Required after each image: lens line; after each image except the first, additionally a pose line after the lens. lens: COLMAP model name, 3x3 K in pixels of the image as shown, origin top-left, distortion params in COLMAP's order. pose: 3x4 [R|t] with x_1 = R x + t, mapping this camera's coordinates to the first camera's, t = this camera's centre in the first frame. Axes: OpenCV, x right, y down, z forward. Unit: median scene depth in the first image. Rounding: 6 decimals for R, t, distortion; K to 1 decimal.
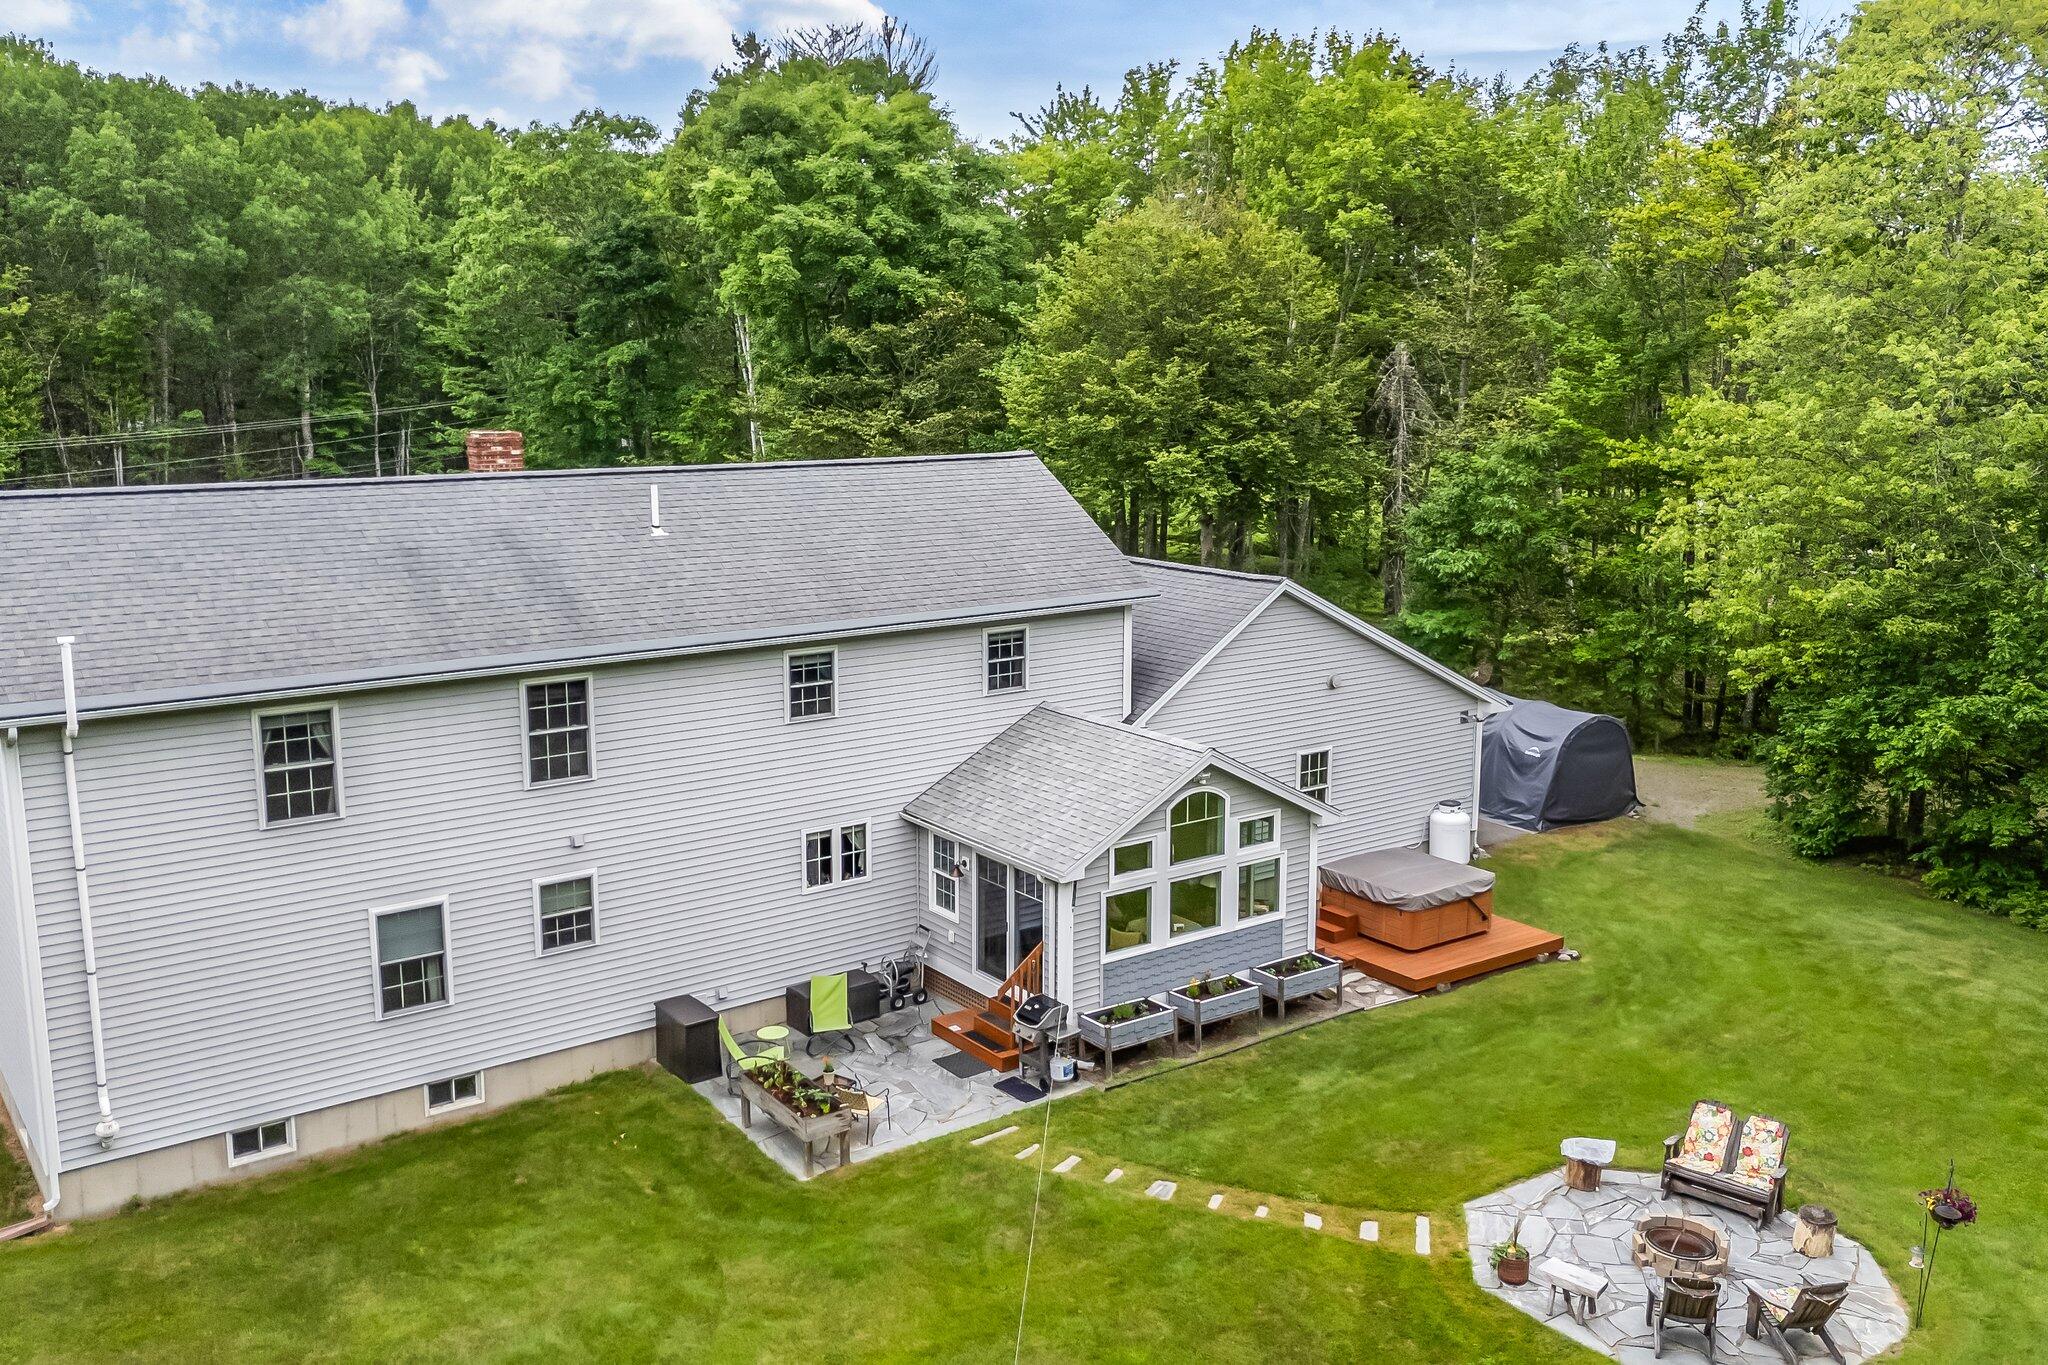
lens RADIAL K [[1740.7, 0, 1024.0], [0, 1740.7, 682.5], [0, 0, 1]] dist [0.125566, -0.221683]
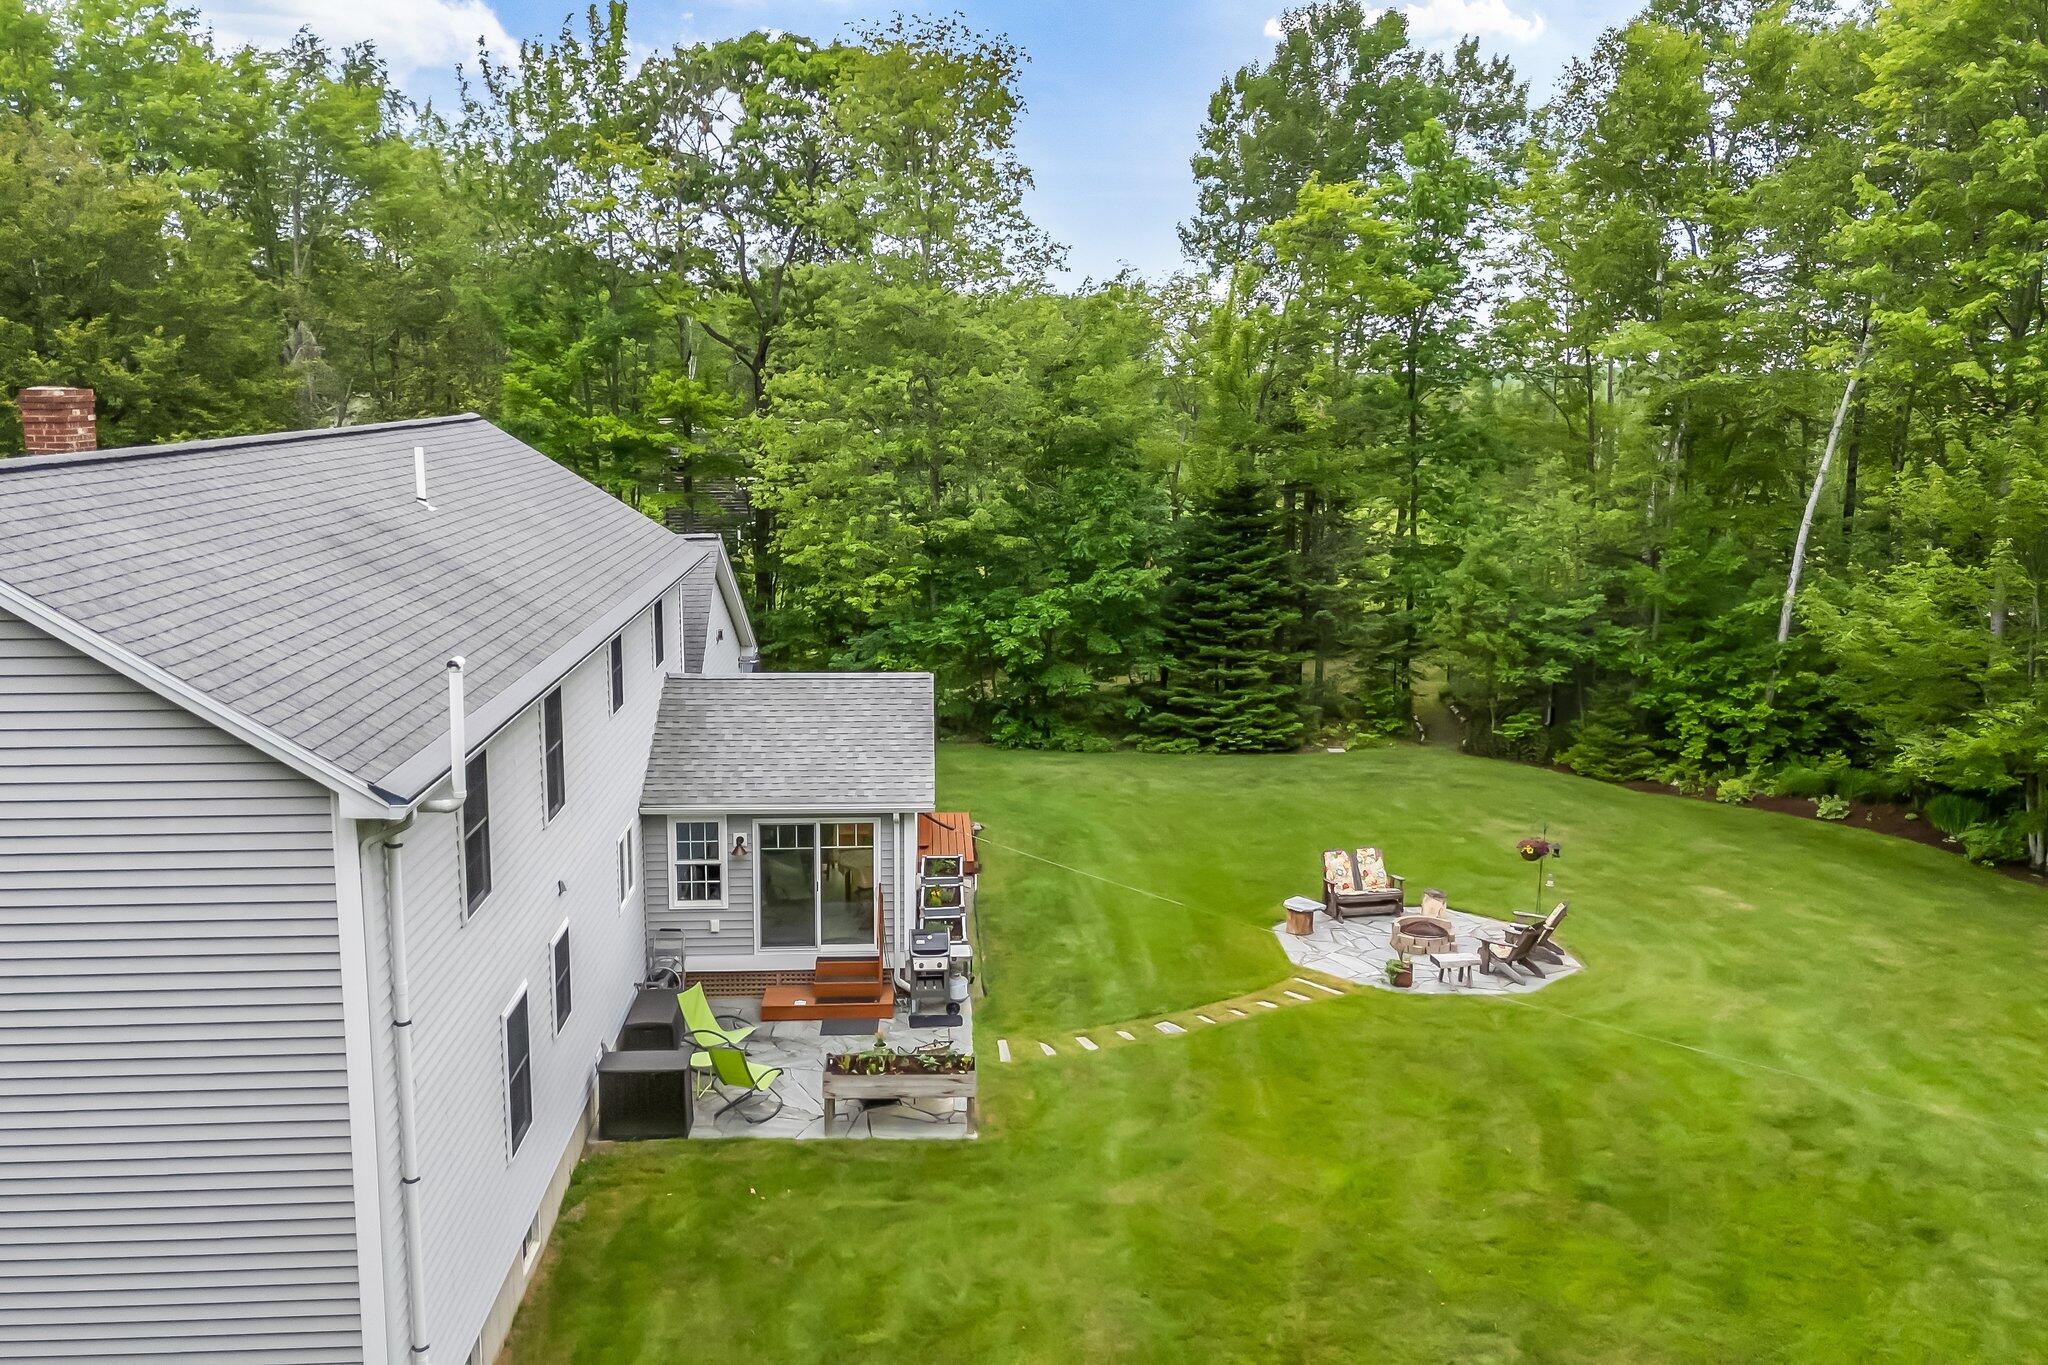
lens RADIAL K [[1740.7, 0, 1024.0], [0, 1740.7, 682.5], [0, 0, 1]] dist [0.125566, -0.221683]
pose [[0.560150, -0.147754, 0.815108, -0.757234], [0.155219, 0.985258, 0.071929, -0.025508], [-0.813719, 0.086229, 0.574826, 0.352436]]
